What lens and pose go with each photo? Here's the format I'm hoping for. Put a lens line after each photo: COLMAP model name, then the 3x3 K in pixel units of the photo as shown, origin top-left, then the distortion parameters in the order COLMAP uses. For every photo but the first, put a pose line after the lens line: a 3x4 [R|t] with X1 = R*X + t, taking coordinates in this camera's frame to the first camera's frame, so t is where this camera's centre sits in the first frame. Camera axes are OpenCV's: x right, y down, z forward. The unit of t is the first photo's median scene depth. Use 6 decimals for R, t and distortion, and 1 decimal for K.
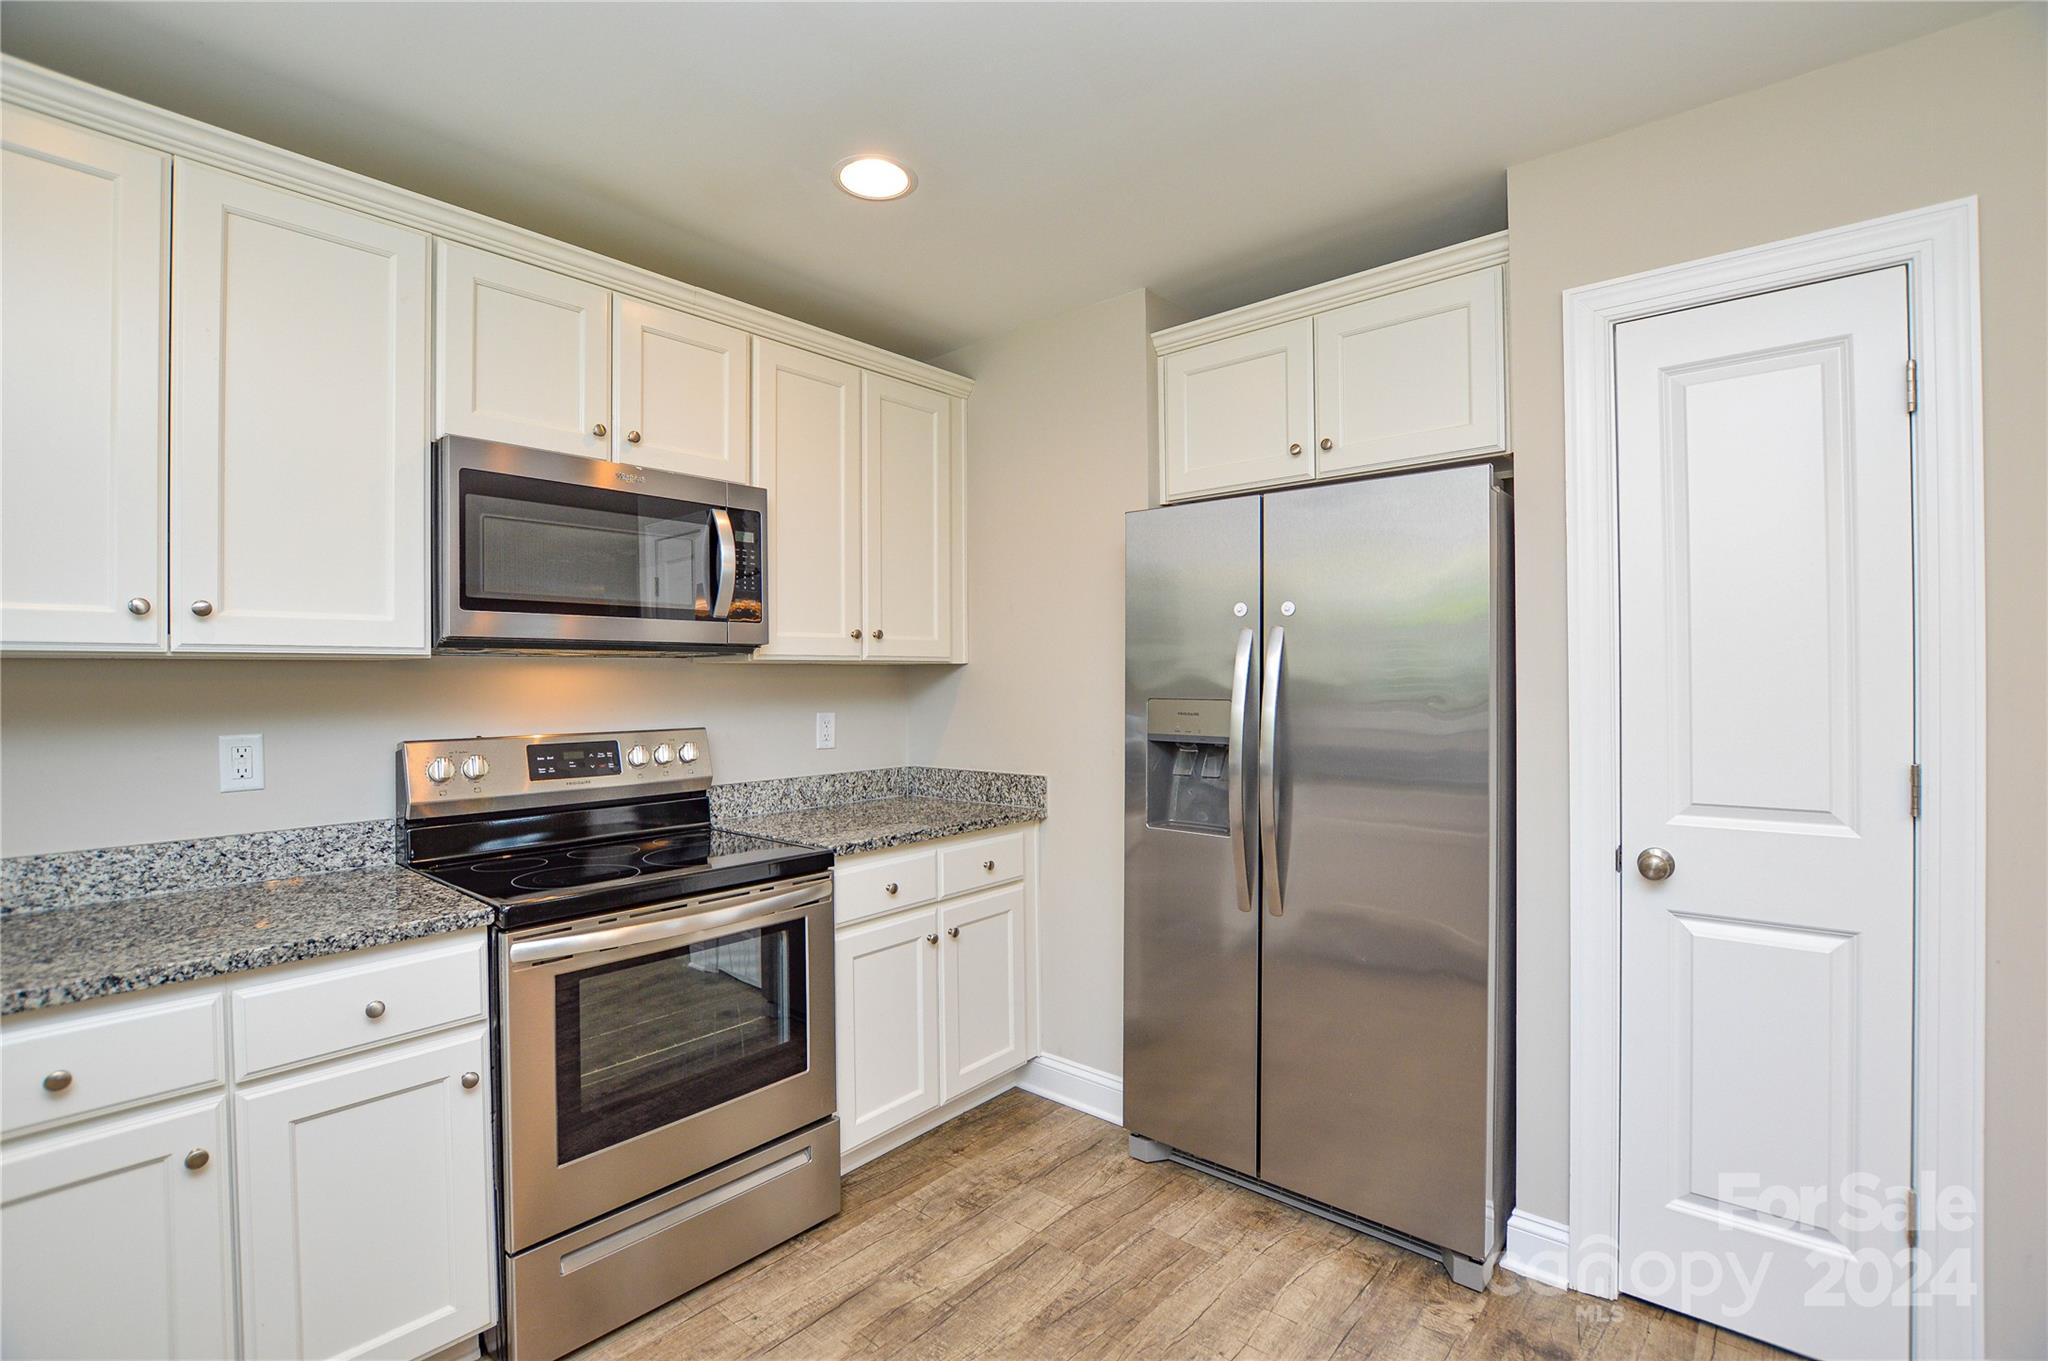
lens RADIAL K [[933.1, 0, 1051.2], [0, 933.1, 667.5], [0, 0, 1]] dist [-0.027097, 0.001445]
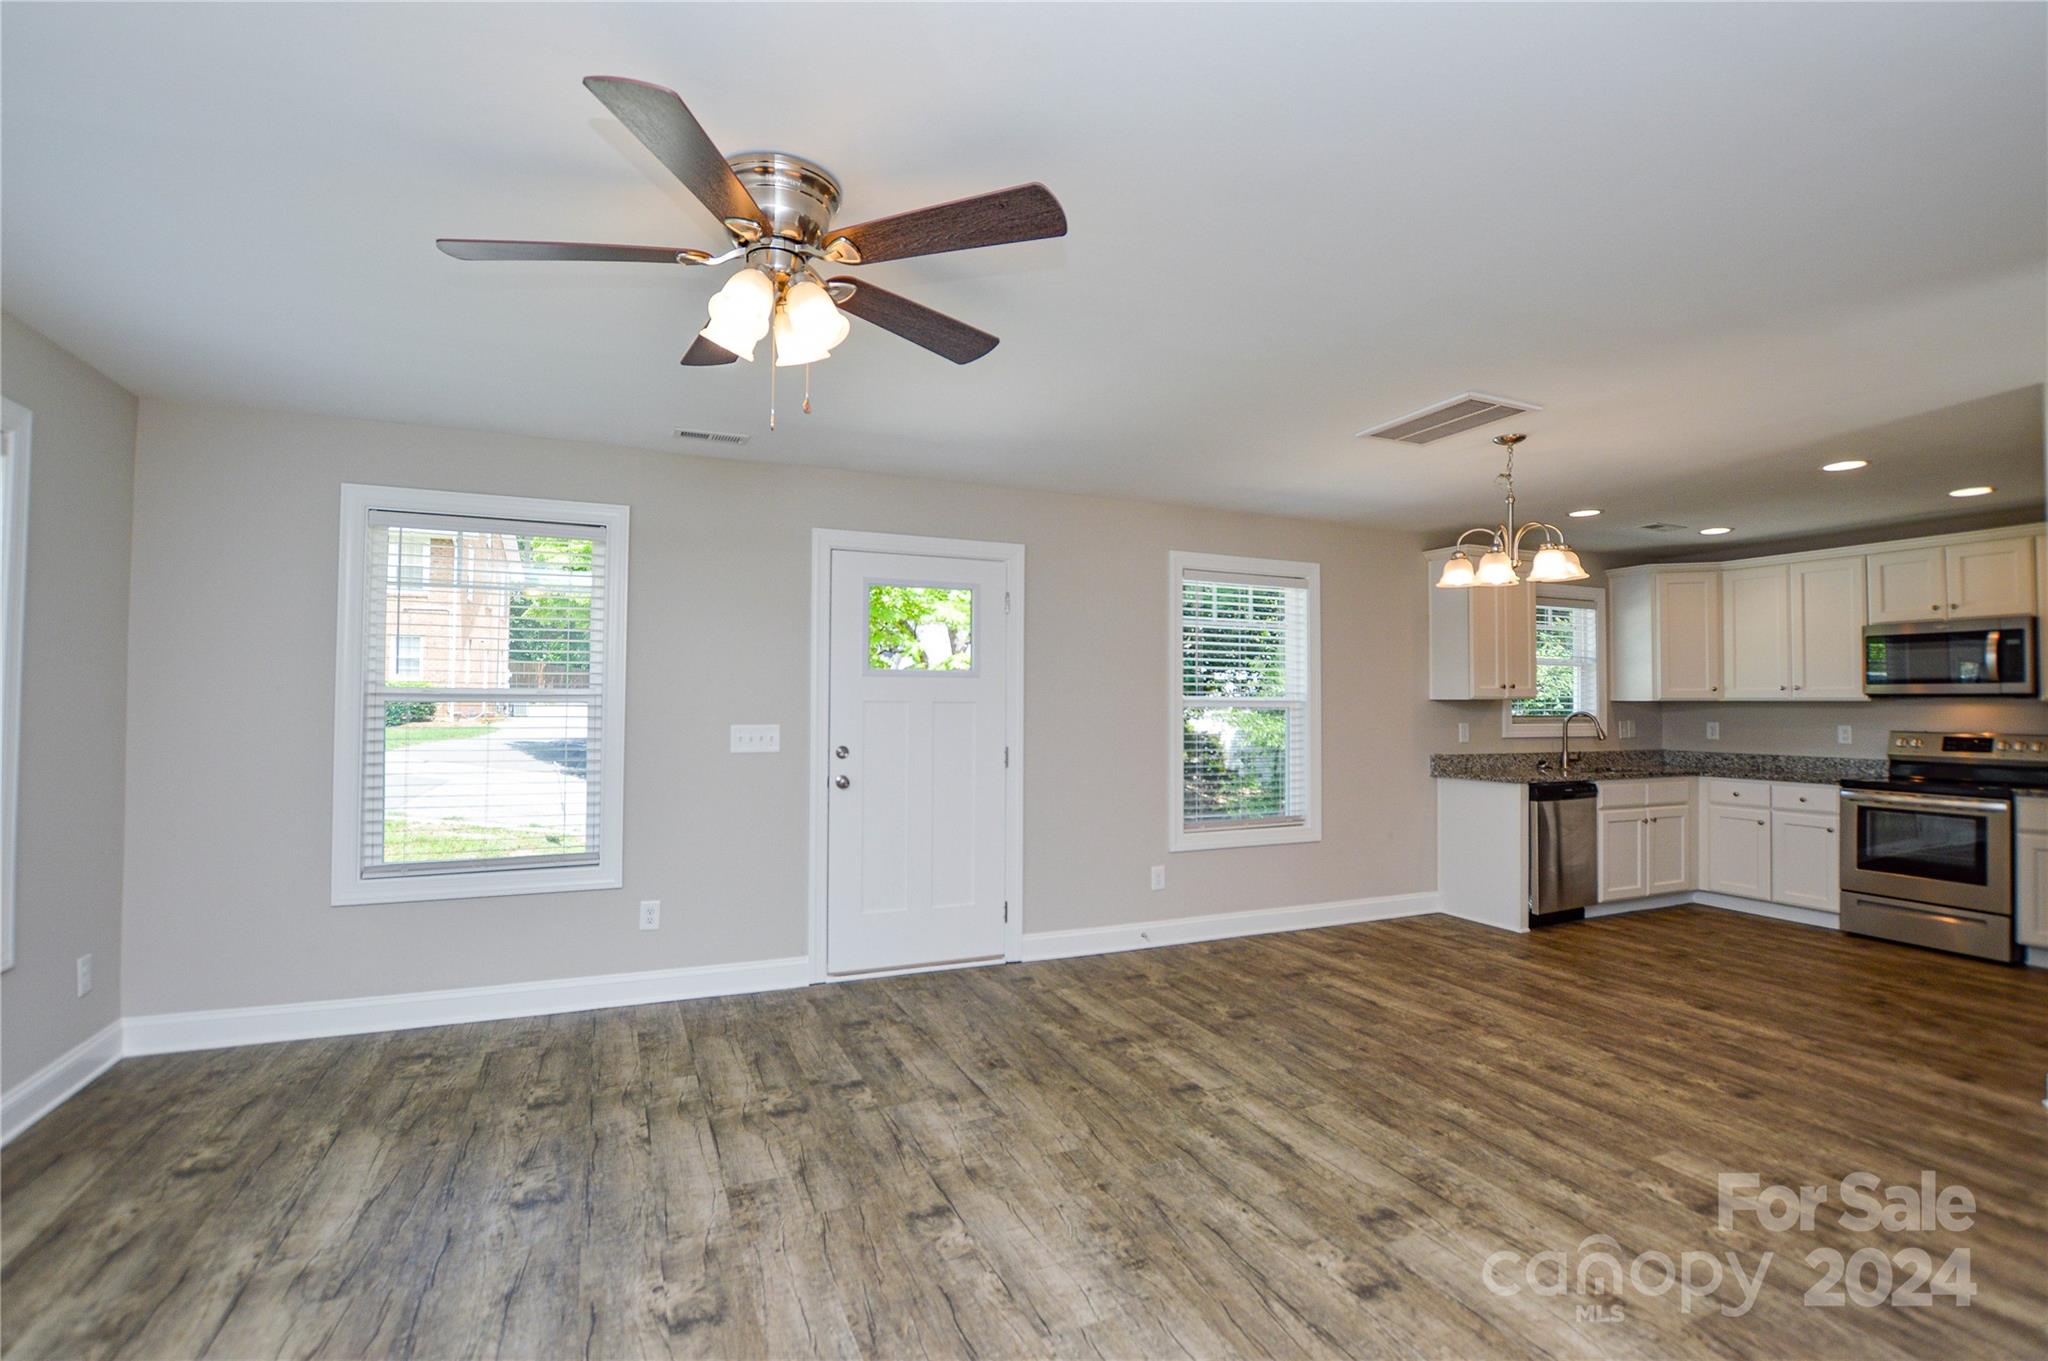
lens RADIAL K [[933.1, 0, 1020.2], [0, 933.1, 677.4], [0, 0, 1]] dist [-0.027097, 0.001445]
pose [[-0.439591, -0.022245, -0.897922, 2.724039], [0.003629, 0.999641, -0.026541, -0.015786], [0.898190, -0.014926, -0.439353, -0.122196]]
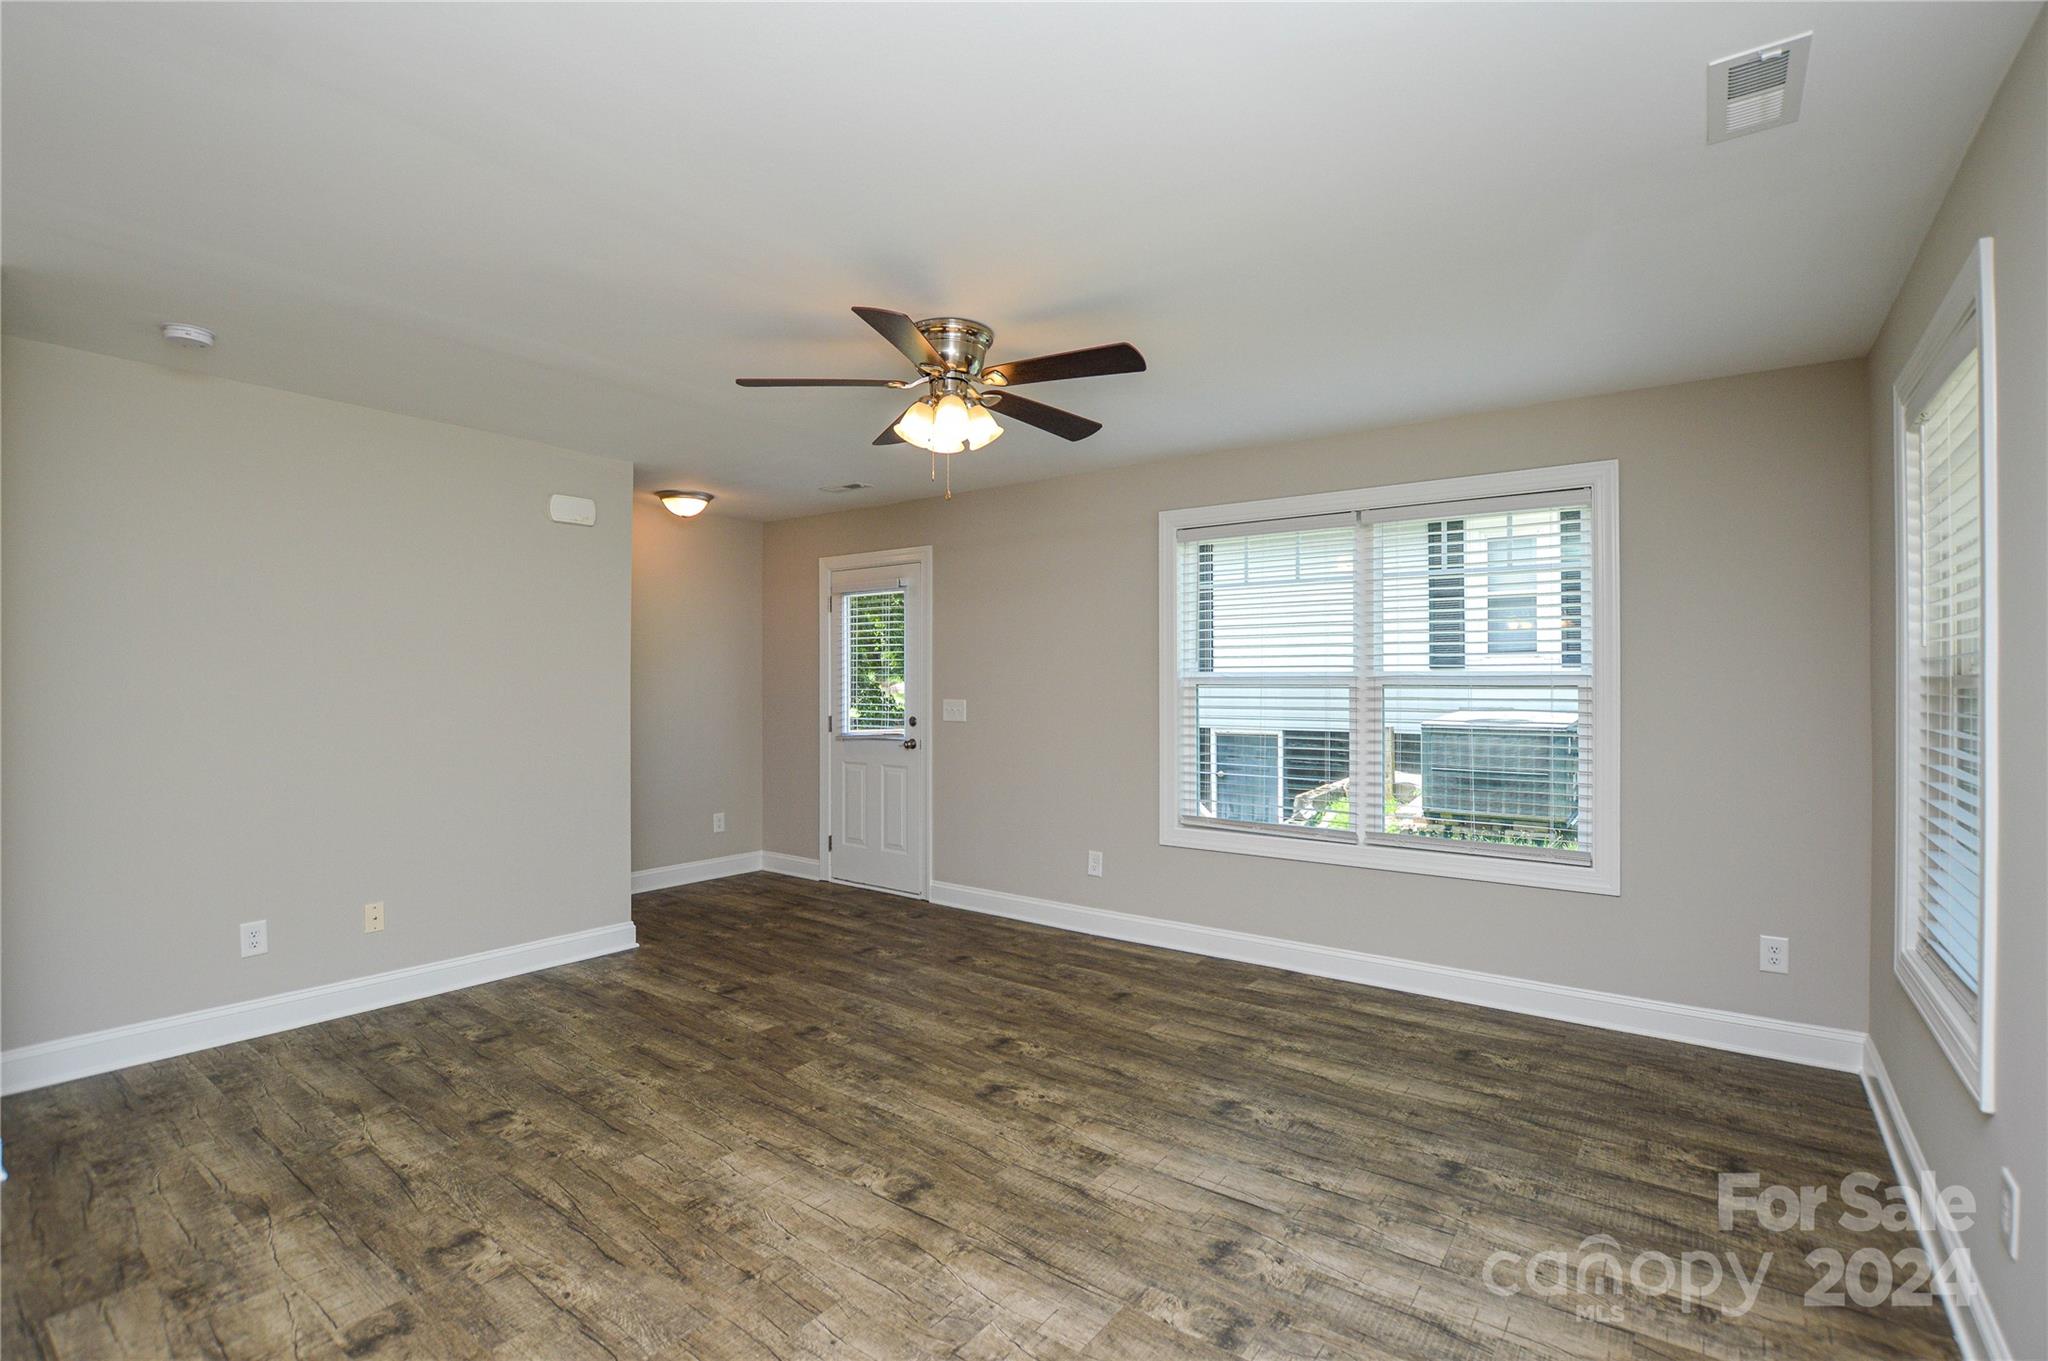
lens RADIAL K [[933.1, 0, 1011.5], [0, 933.1, 675.1], [0, 0, 1]] dist [-0.027097, 0.001445]
pose [[-0.050827, 0.015315, 0.998590, 0.662182], [-0.008993, 0.999835, -0.015792, -0.007344], [-0.998667, -0.009783, -0.050680, -0.763482]]
